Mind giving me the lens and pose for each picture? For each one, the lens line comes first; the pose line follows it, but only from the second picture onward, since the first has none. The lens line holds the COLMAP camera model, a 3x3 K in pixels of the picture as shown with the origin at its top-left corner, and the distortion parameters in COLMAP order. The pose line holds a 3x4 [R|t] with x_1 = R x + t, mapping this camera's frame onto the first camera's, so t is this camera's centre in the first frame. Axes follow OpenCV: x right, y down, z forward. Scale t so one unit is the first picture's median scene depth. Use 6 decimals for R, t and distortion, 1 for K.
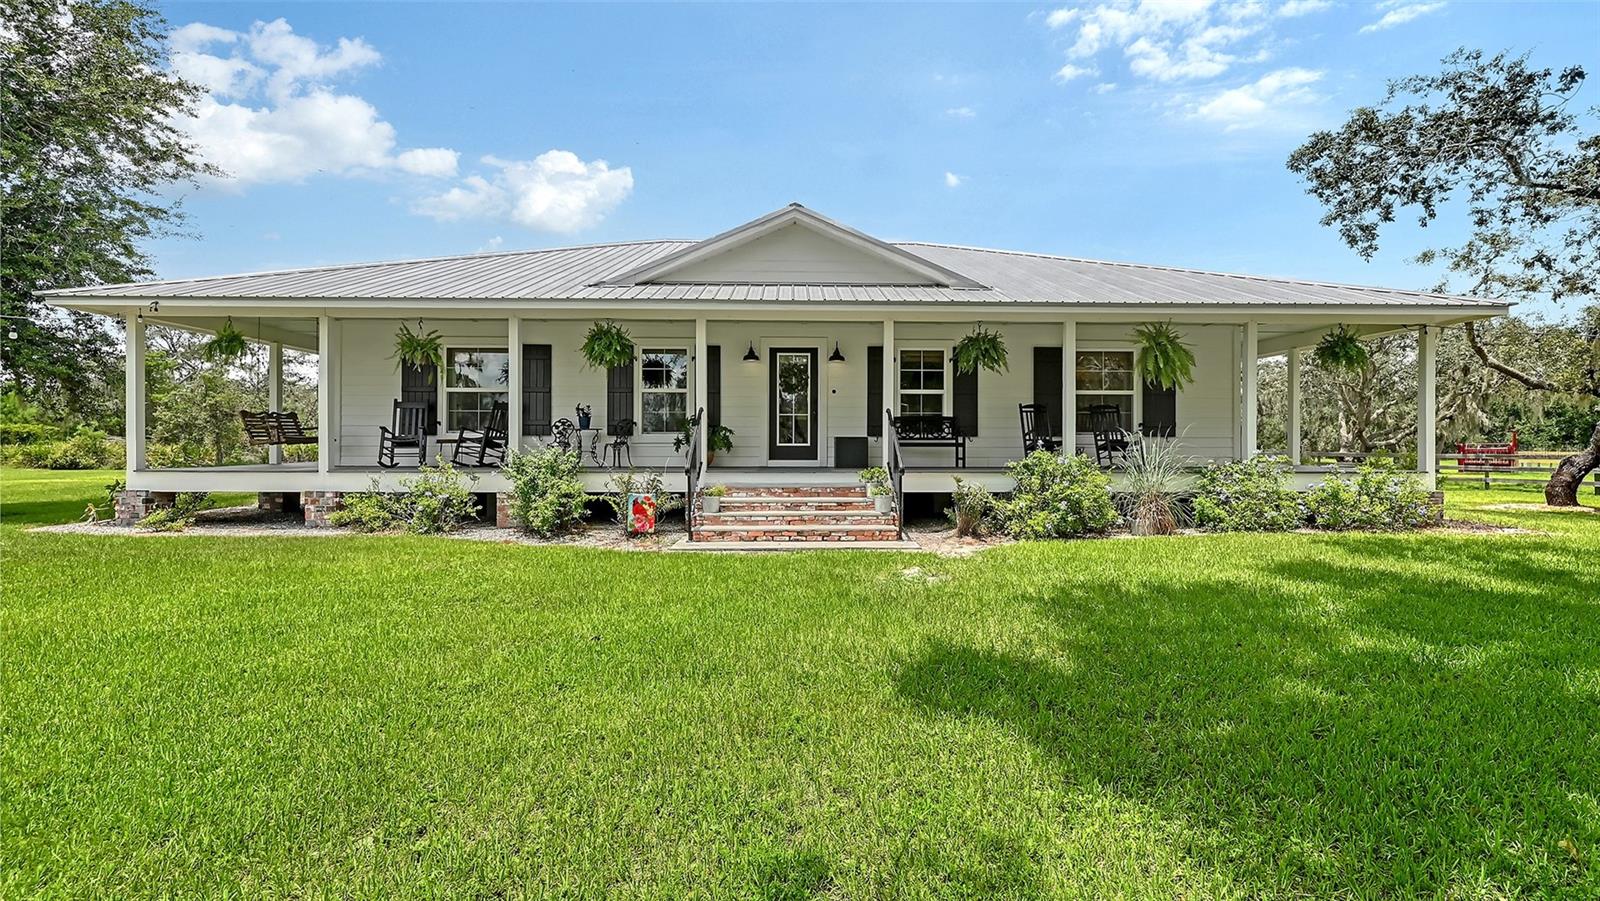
lens RADIAL K [[689.1, 0, 800.0], [0, 689.1, 450.5], [0, 0, 1]] dist [-0.000523, -0.000006]
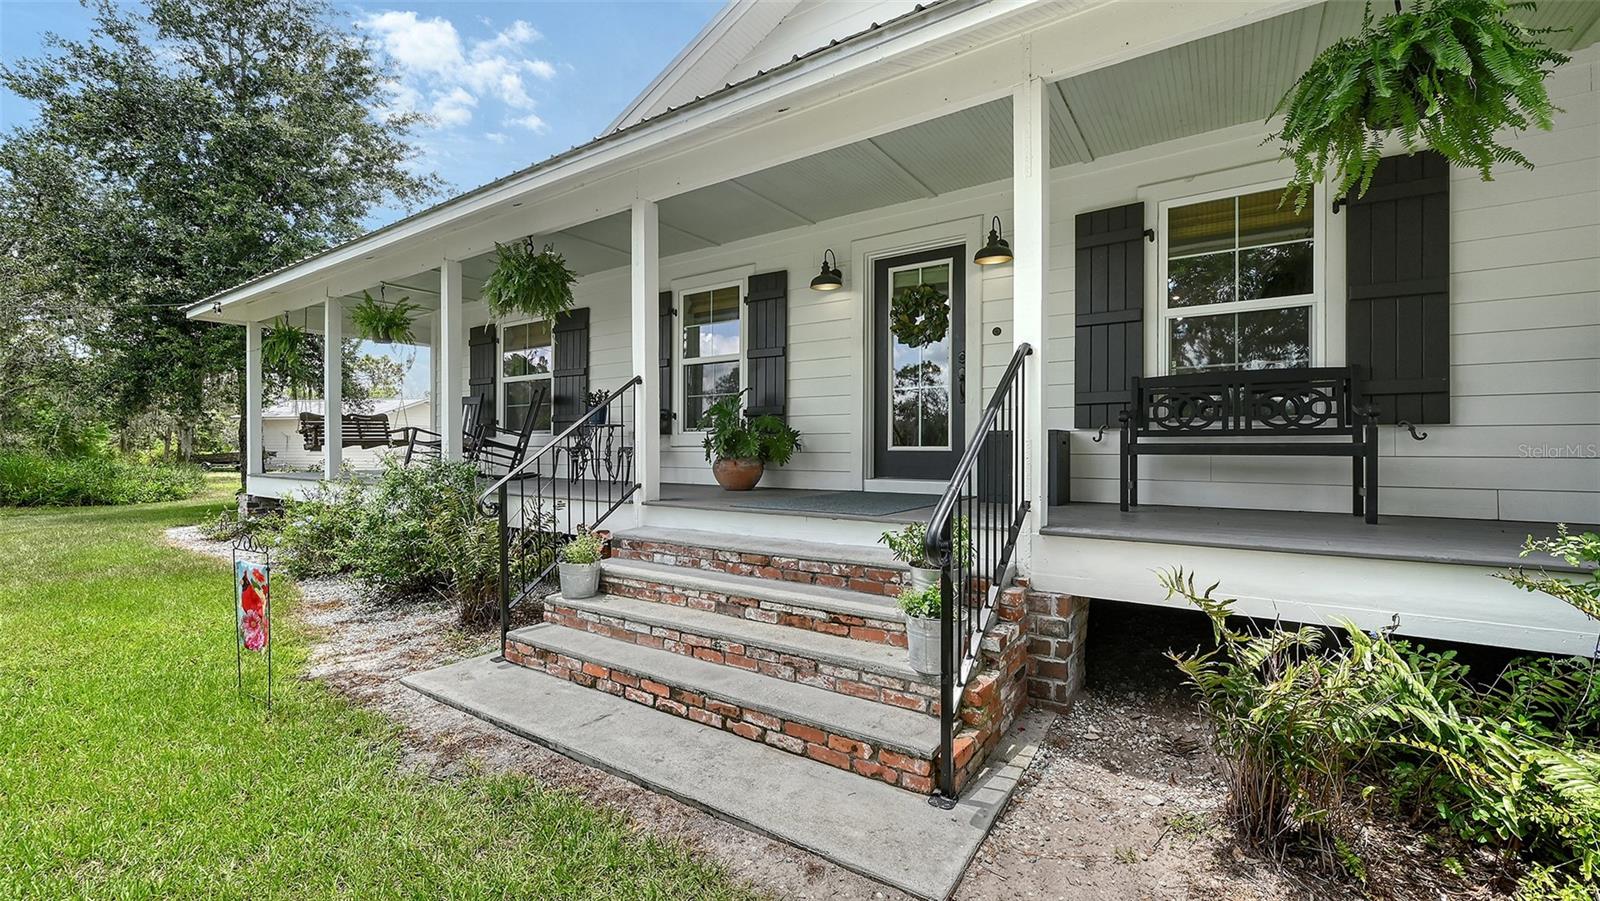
lens RADIAL K [[632.2, 0, 800.0], [0, 632.2, 450.5], [0, 0, 1]] dist [0.000672, 0.000048]
pose [[0.805196, 0.002610, -0.593003, 0.192165], [-0.004509, 0.999988, -0.001721, -0.006054], [0.592992, 0.004060, 0.805198, 0.589254]]
